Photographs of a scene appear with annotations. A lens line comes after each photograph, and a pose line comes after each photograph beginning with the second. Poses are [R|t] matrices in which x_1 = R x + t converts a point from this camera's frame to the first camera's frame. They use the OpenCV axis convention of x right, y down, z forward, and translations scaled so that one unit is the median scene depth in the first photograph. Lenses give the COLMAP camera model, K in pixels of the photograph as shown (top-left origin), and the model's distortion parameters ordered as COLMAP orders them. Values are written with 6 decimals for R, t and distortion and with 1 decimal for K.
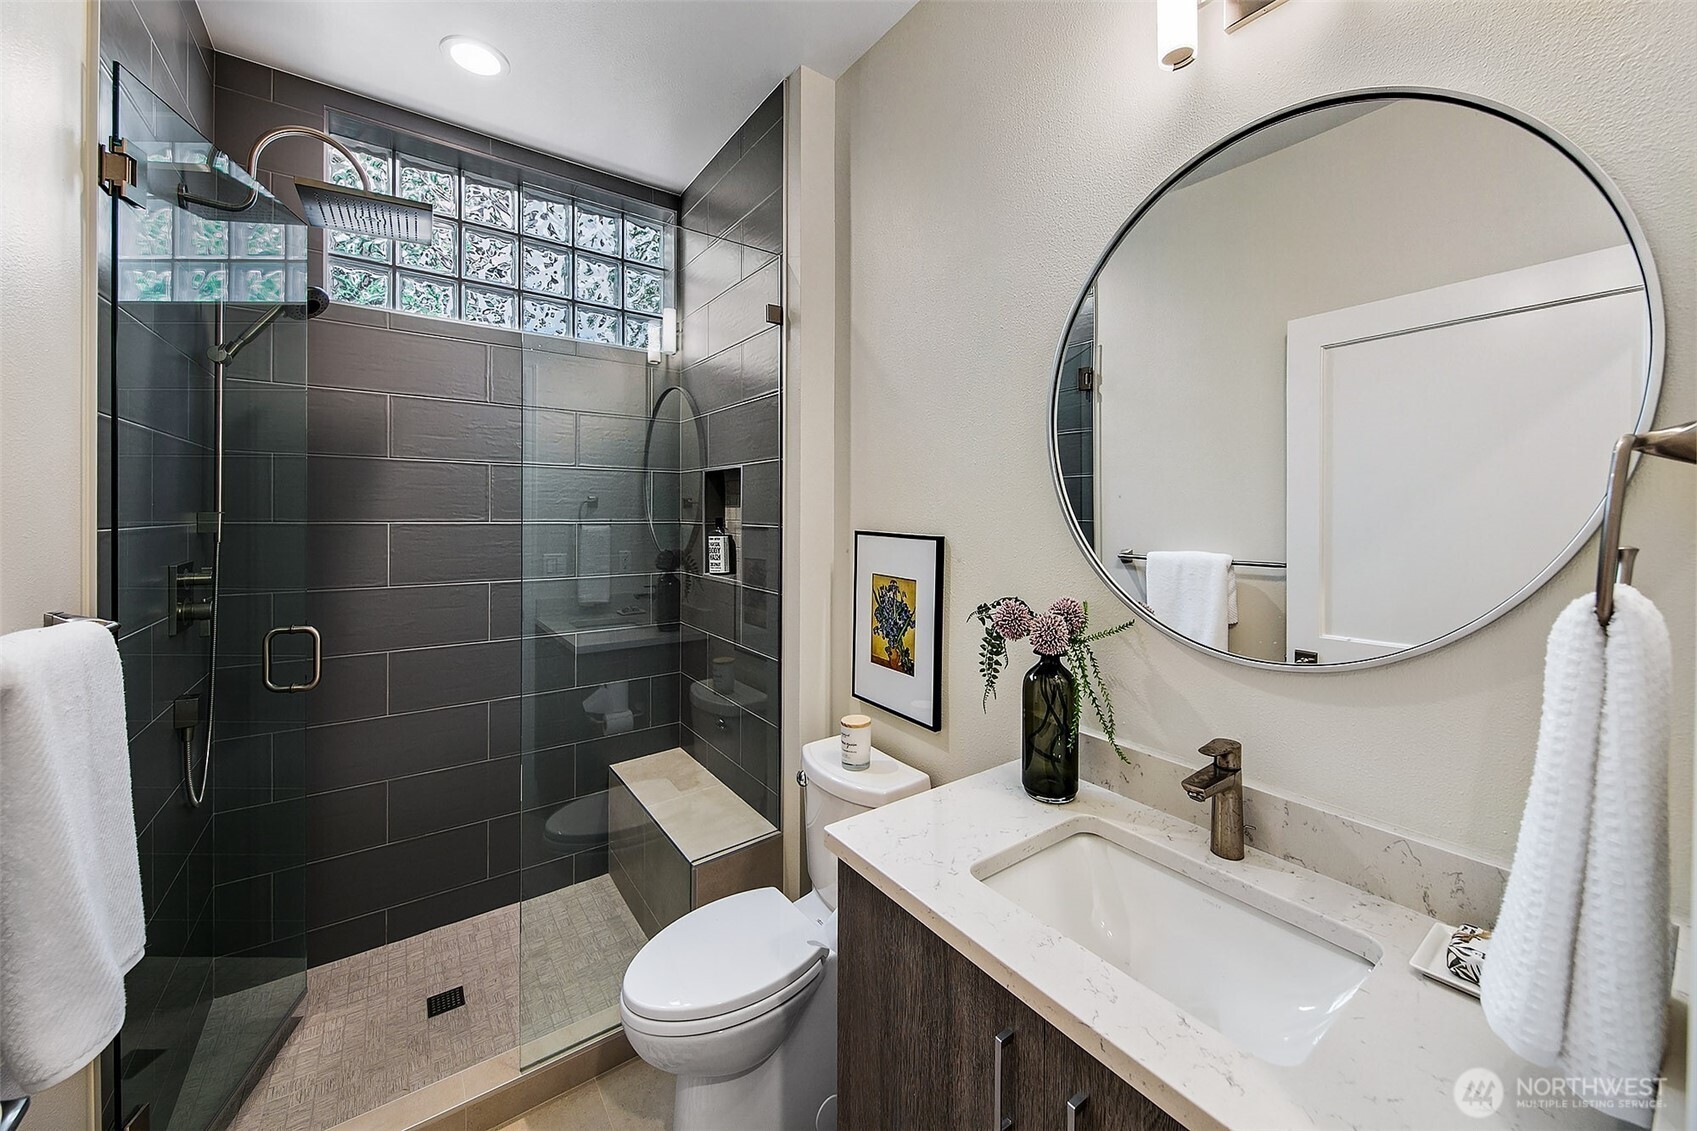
lens RADIAL K [[606.8, 0, 850.8], [0, 606.8, 515.7], [0, 0, 1]] dist [0.001597, 0.000080]
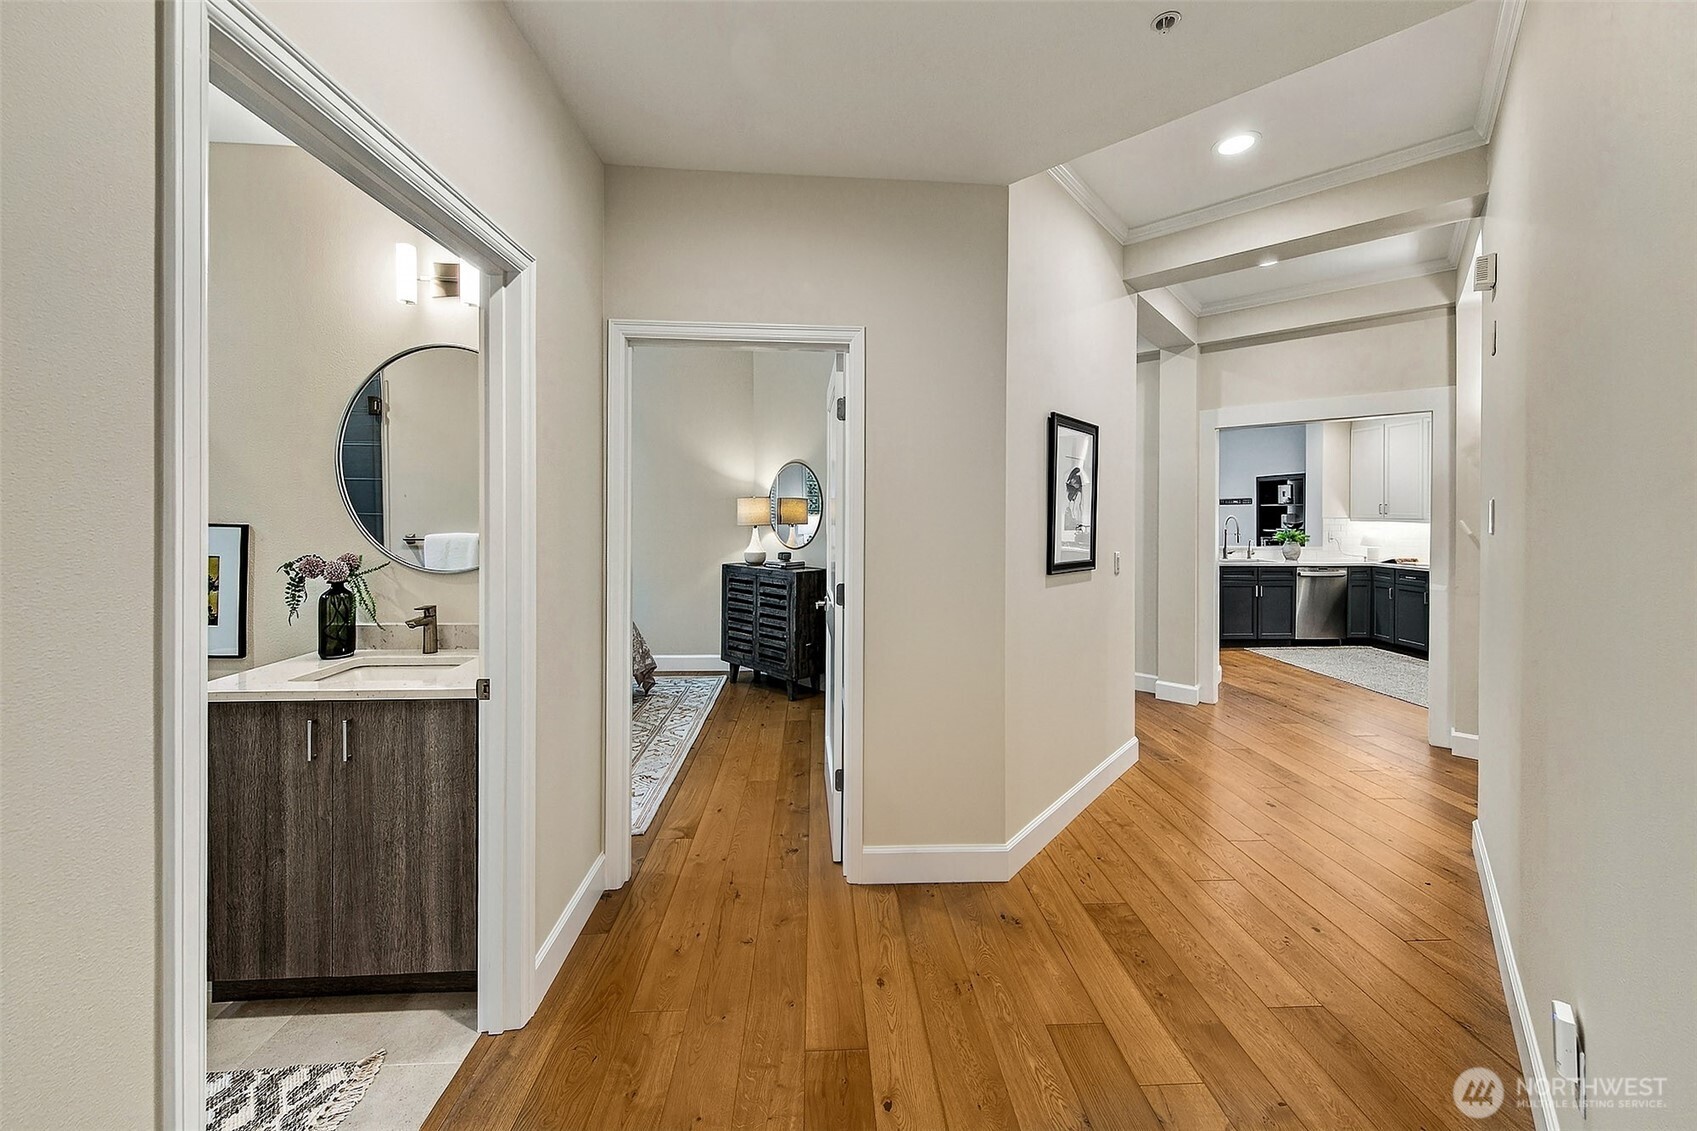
lens RADIAL K [[606.8, 0, 850.8], [0, 606.8, 515.7], [0, 0, 1]] dist [0.001597, 0.000080]
pose [[0.533568, -0.003745, 0.845749, -0.407231], [-0.004666, 0.999962, 0.007372, -0.003759], [-0.845745, -0.007880, 0.533530, -1.327182]]
